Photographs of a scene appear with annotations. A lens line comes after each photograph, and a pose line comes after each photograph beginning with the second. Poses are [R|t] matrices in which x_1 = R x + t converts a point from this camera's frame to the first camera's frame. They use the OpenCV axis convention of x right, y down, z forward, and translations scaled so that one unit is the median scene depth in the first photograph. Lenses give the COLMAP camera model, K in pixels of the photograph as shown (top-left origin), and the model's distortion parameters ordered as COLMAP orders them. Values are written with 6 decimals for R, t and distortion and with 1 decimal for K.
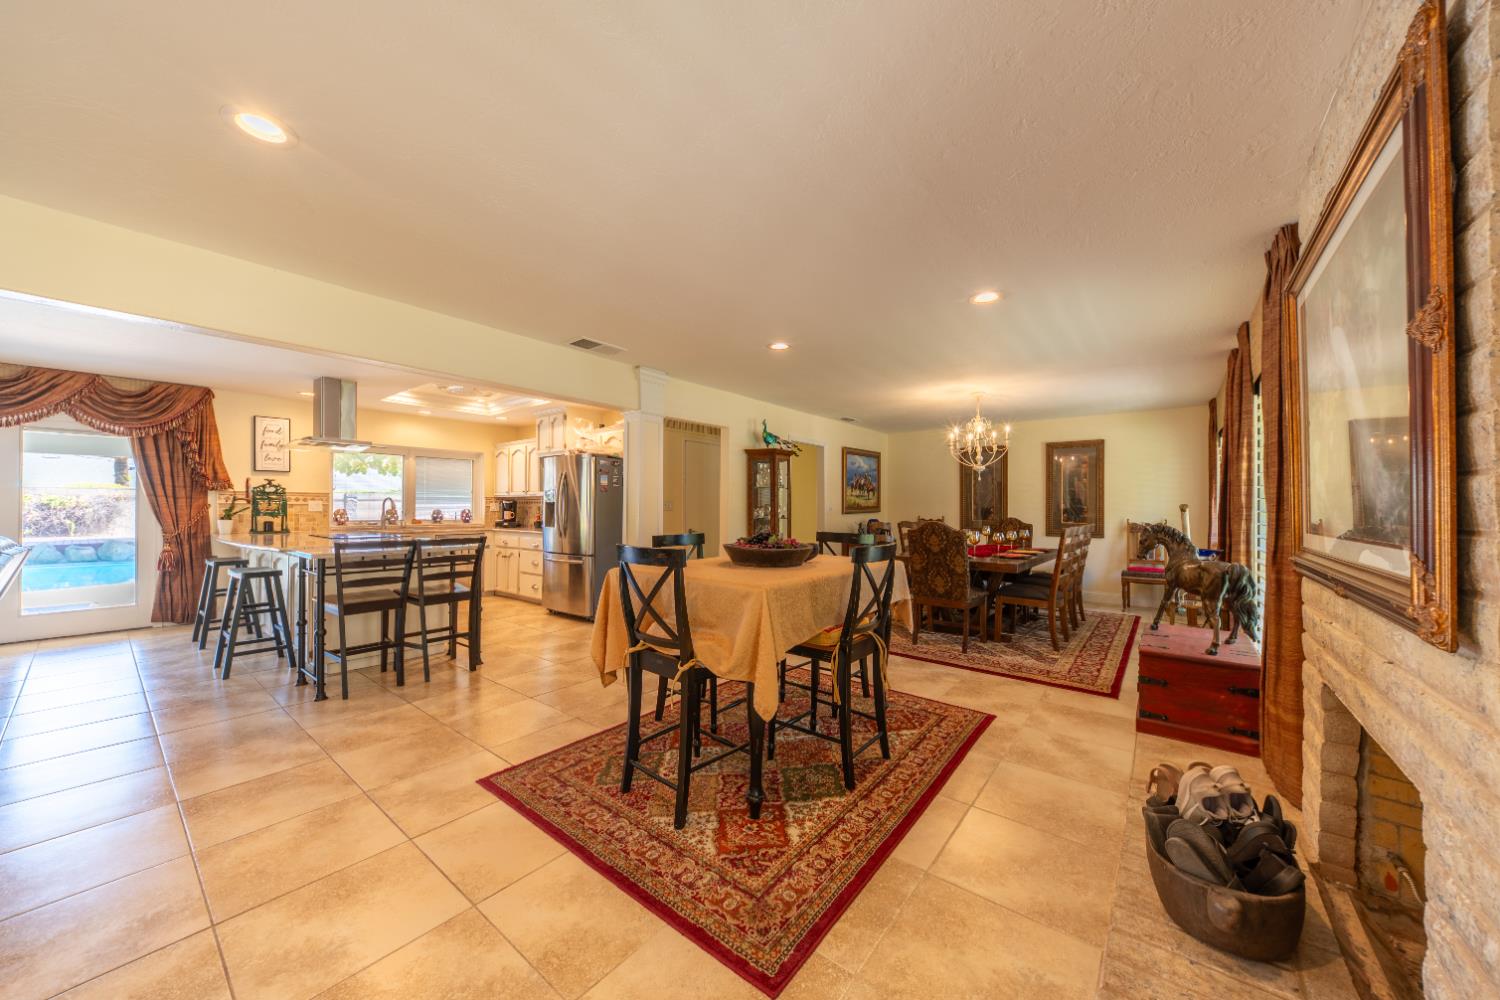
lens RADIAL K [[519.7, 0, 751.2], [0, 519.7, 506.2], [0, 0, 1]] dist [0.001737, -0.002772]
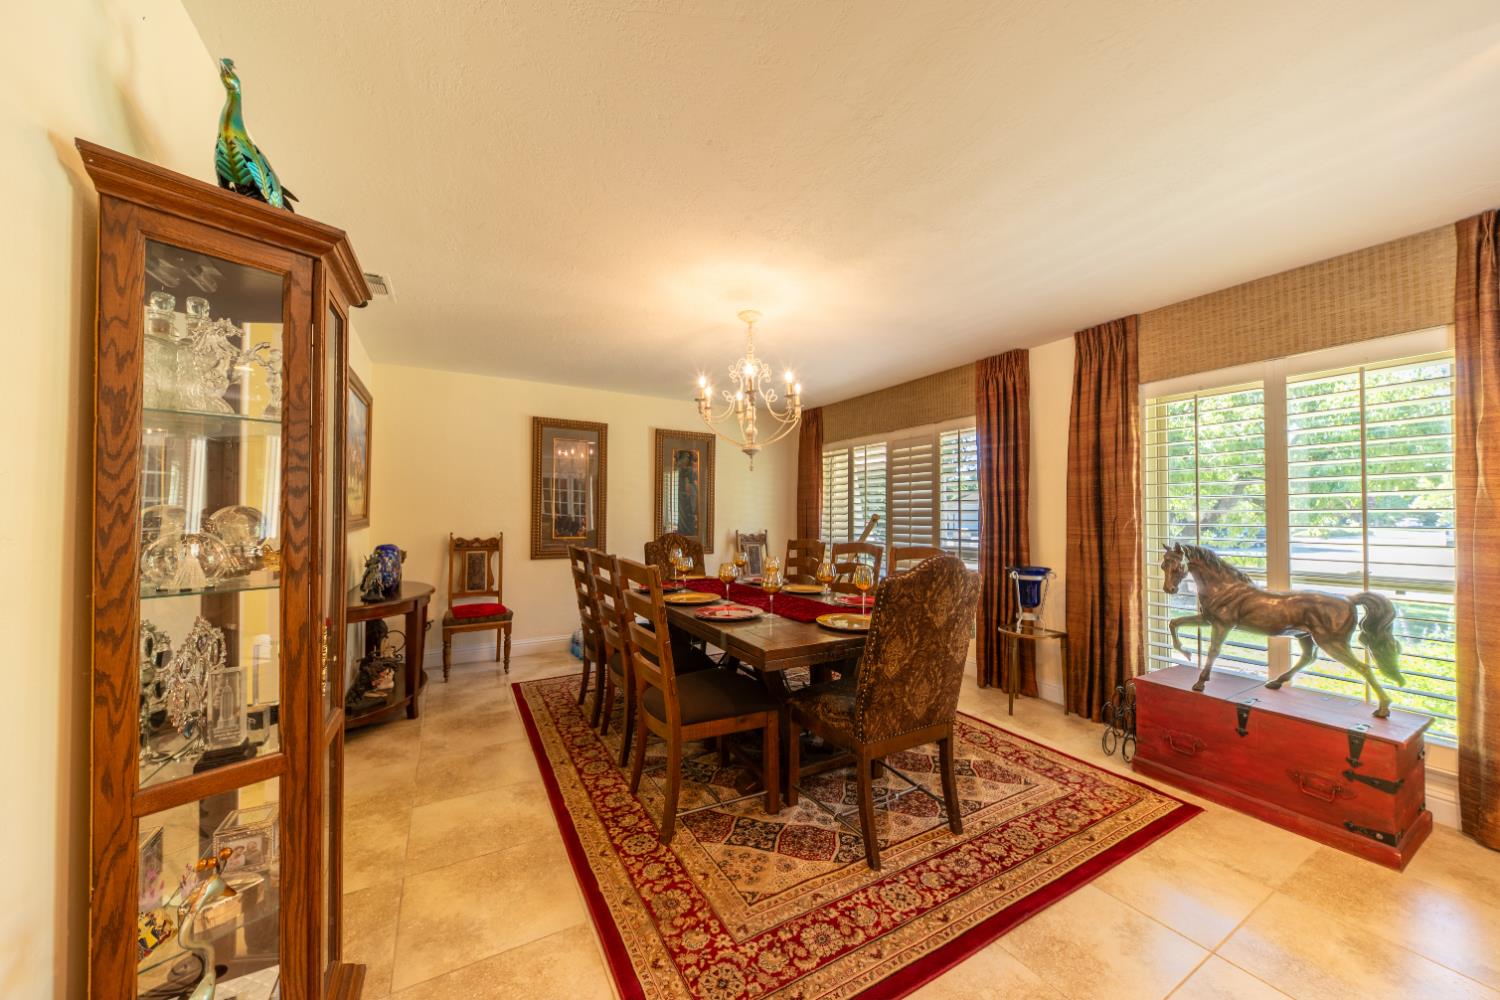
lens RADIAL K [[524.8, 0, 758.5], [0, 524.8, 502.5], [0, 0, 1]] dist [0.012020, -0.000224]
pose [[0.359722, 0.021009, 0.932823, -0.087534], [-0.003731, 0.999771, -0.021078, -0.003381], [-0.933052, 0.004102, 0.359718, 0.819742]]
